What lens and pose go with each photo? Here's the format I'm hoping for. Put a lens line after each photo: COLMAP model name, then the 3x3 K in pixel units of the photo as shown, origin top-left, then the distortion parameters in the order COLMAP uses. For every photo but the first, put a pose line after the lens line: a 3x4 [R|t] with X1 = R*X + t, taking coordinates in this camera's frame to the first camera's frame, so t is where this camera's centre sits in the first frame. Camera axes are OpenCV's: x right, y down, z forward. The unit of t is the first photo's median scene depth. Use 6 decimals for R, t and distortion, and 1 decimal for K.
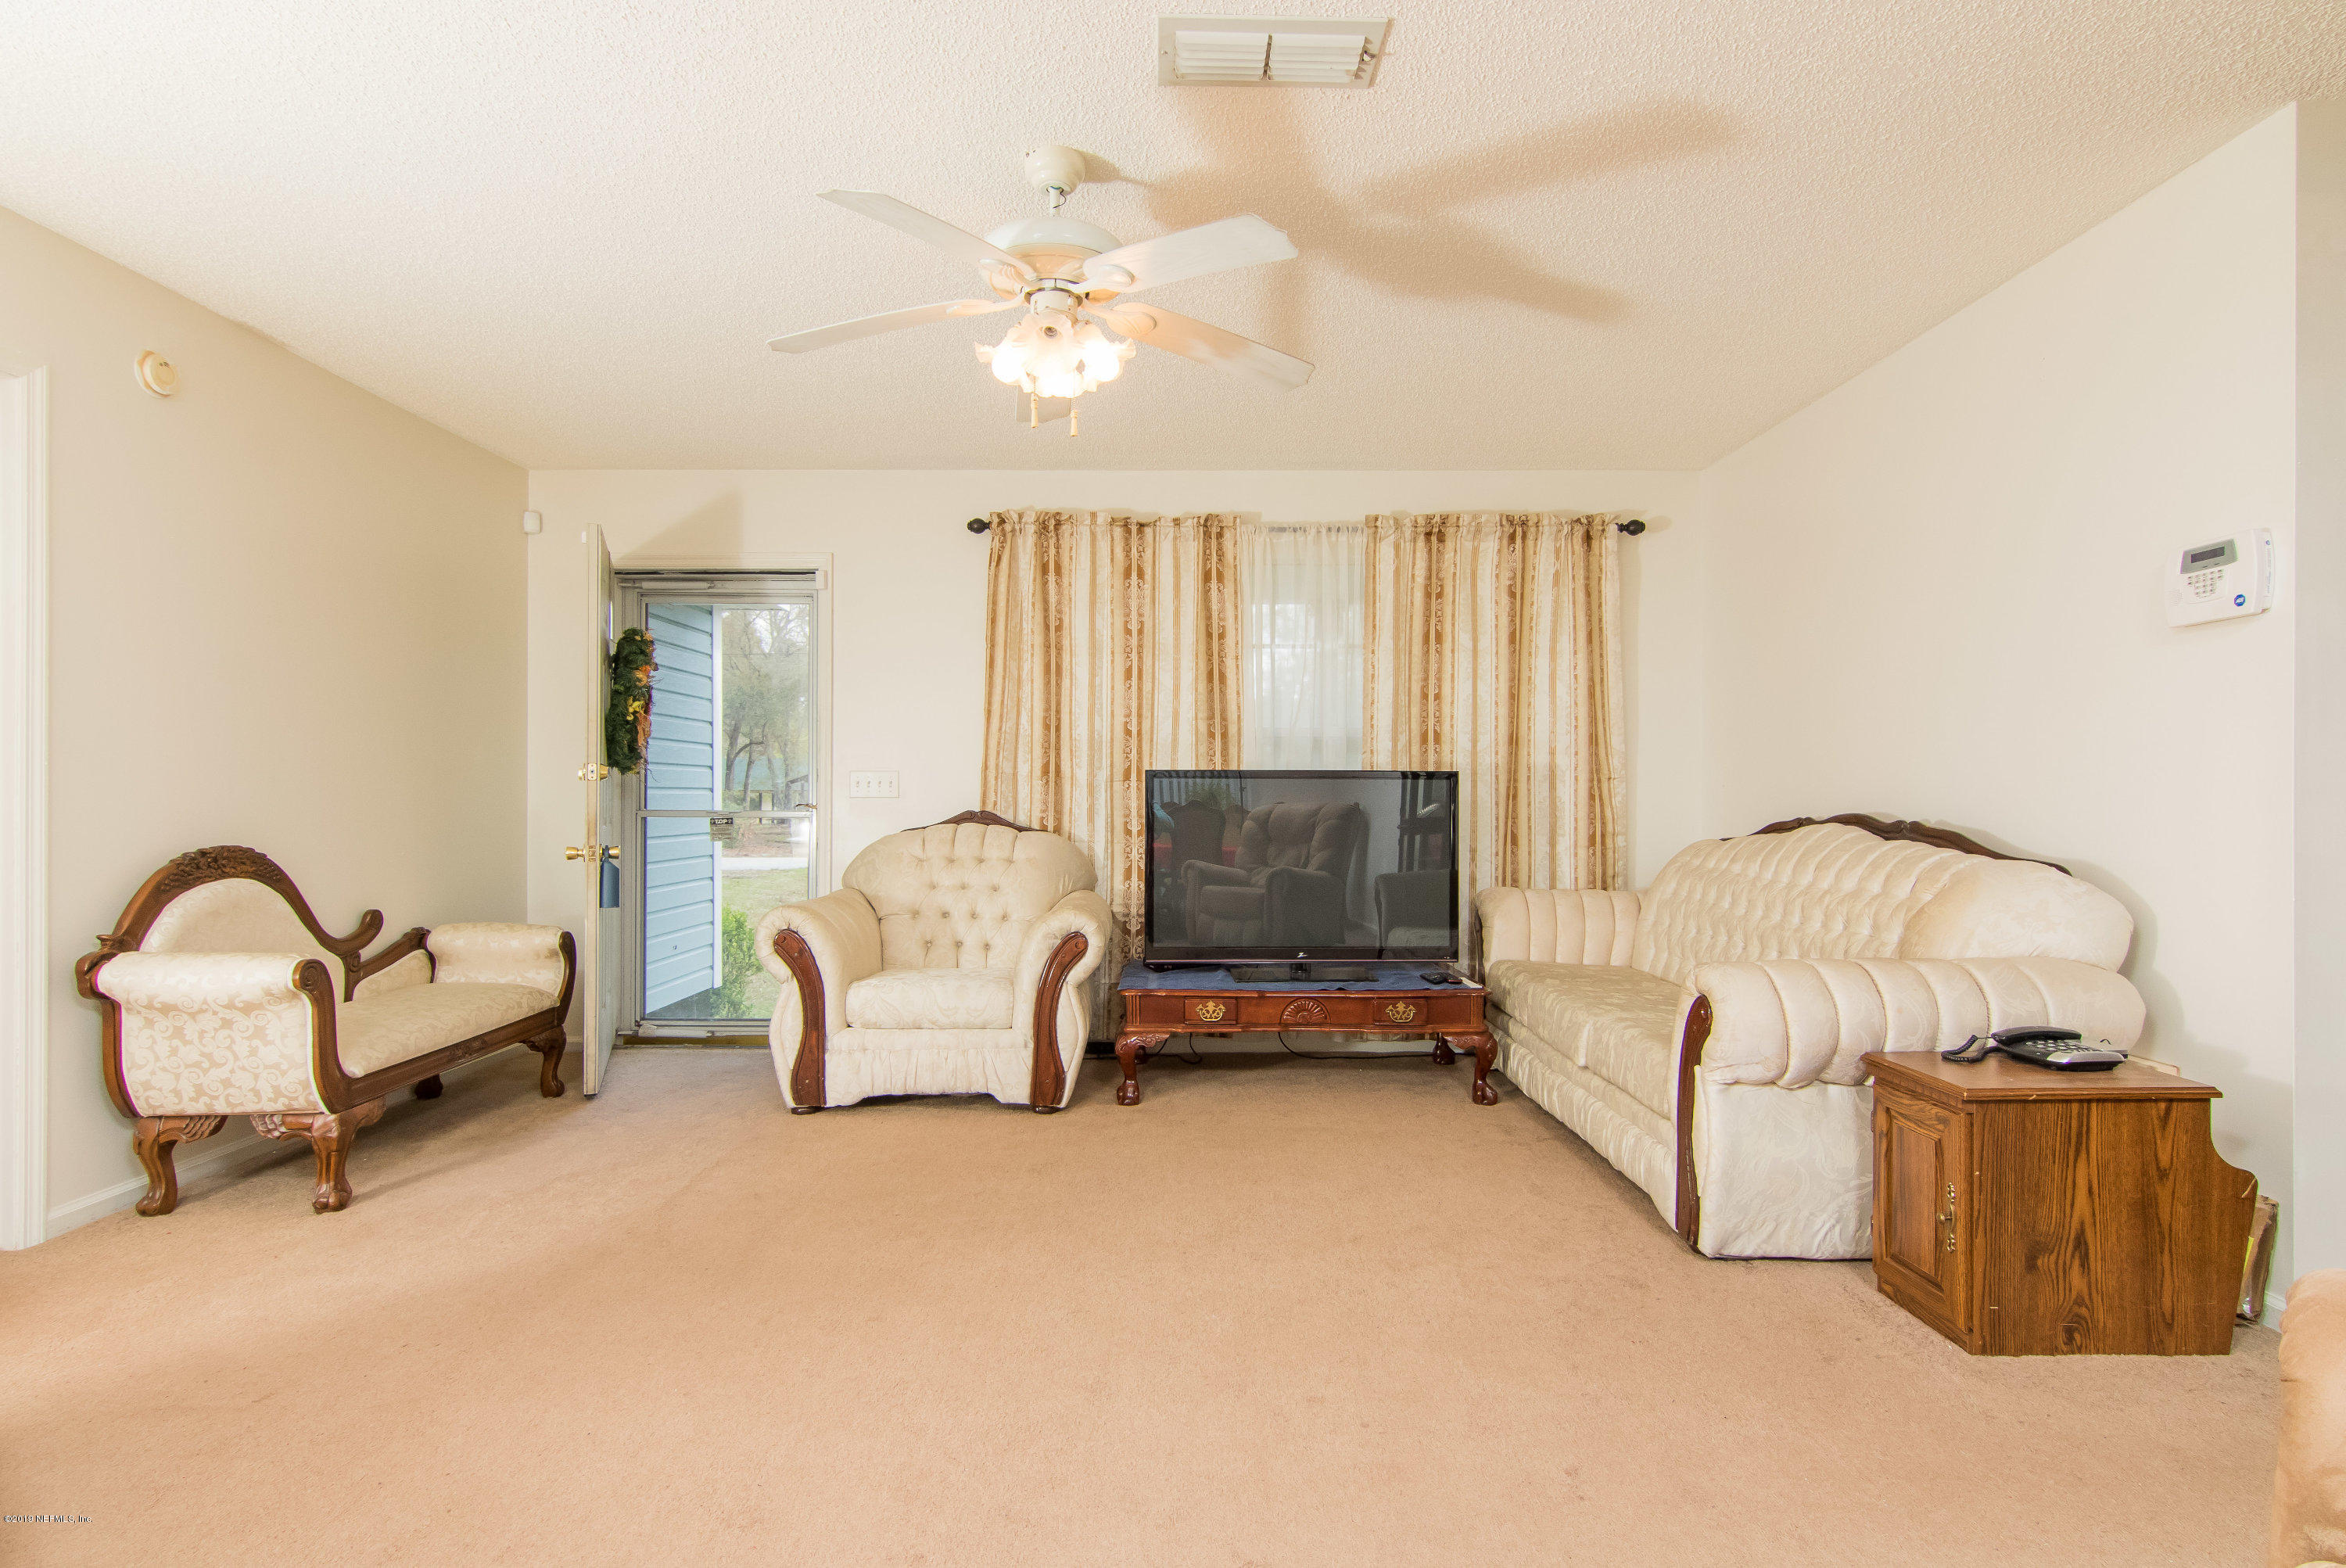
lens RADIAL K [[1192.5, 0, 1173.0], [0, 1192.5, 784.0], [0, 0, 1]] dist [-0.001780, -0.000044]
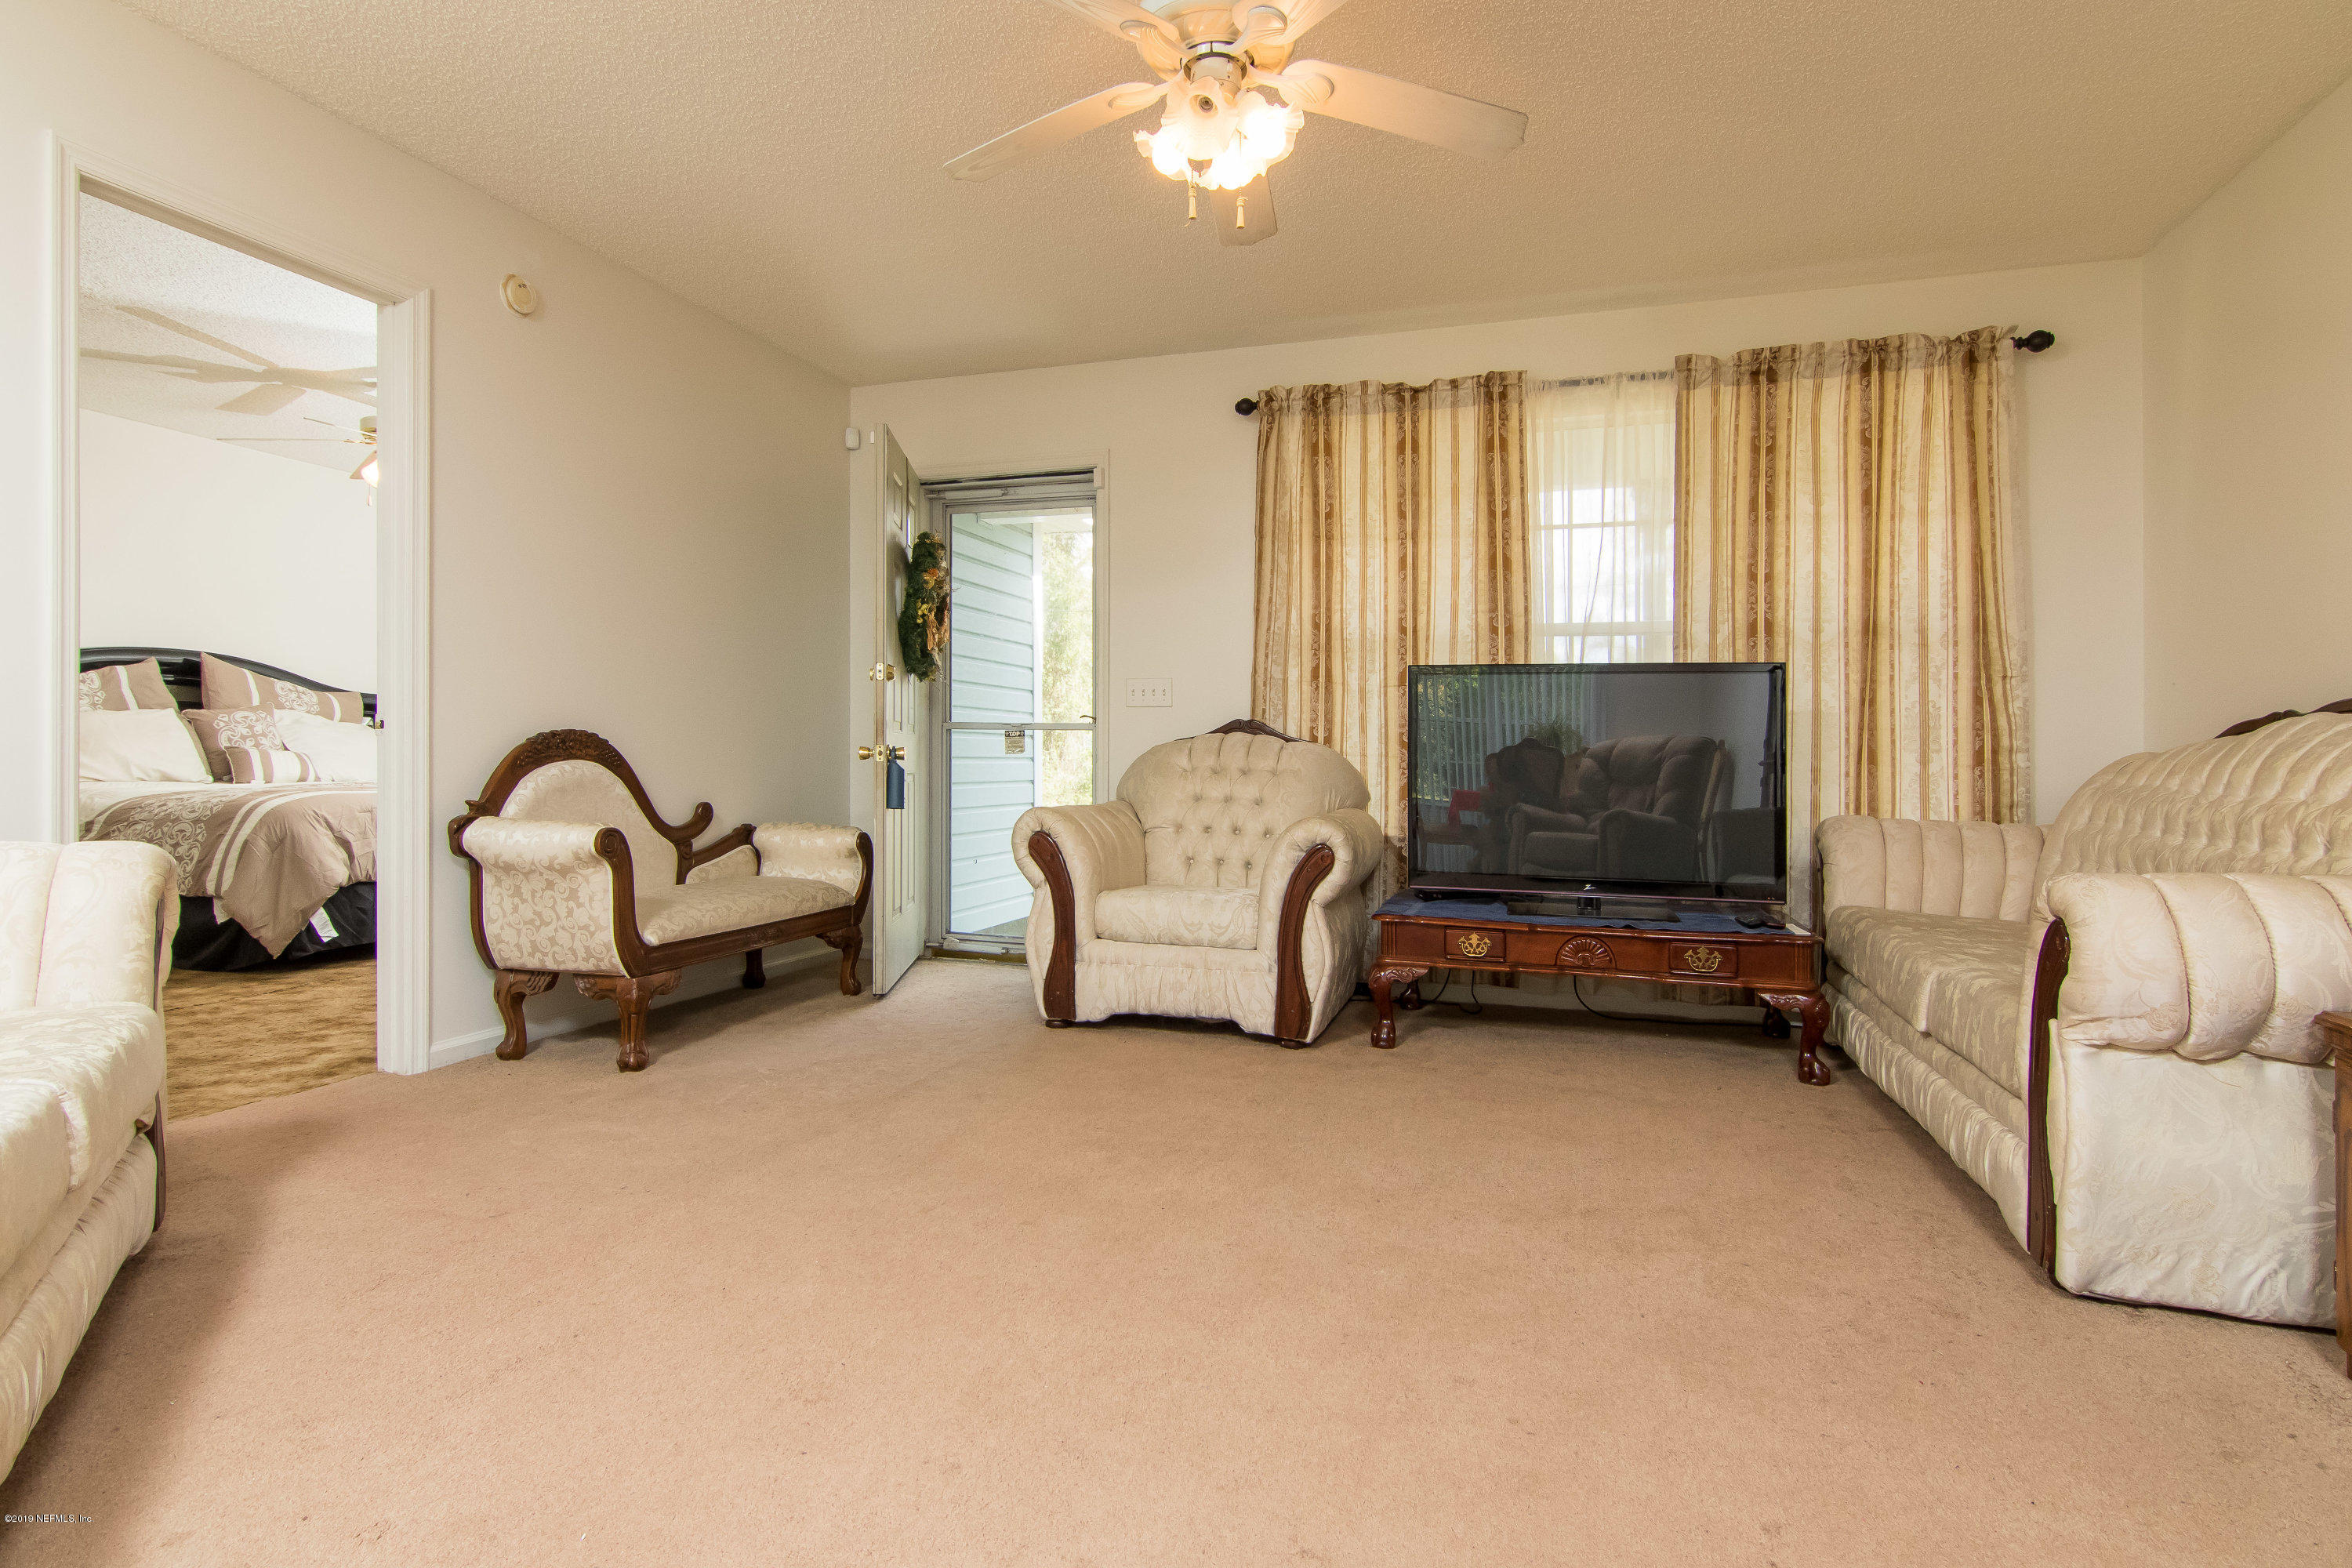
lens RADIAL K [[1239.7, 0, 1206.4], [0, 1239.7, 732.0], [0, 0, 1]] dist [-0.001124, -0.000414]
pose [[0.955095, 0.025686, -0.295184, 0.108703], [-0.032246, 0.999329, -0.017378, 0.059730], [0.294539, 0.026116, 0.955282, 0.085246]]
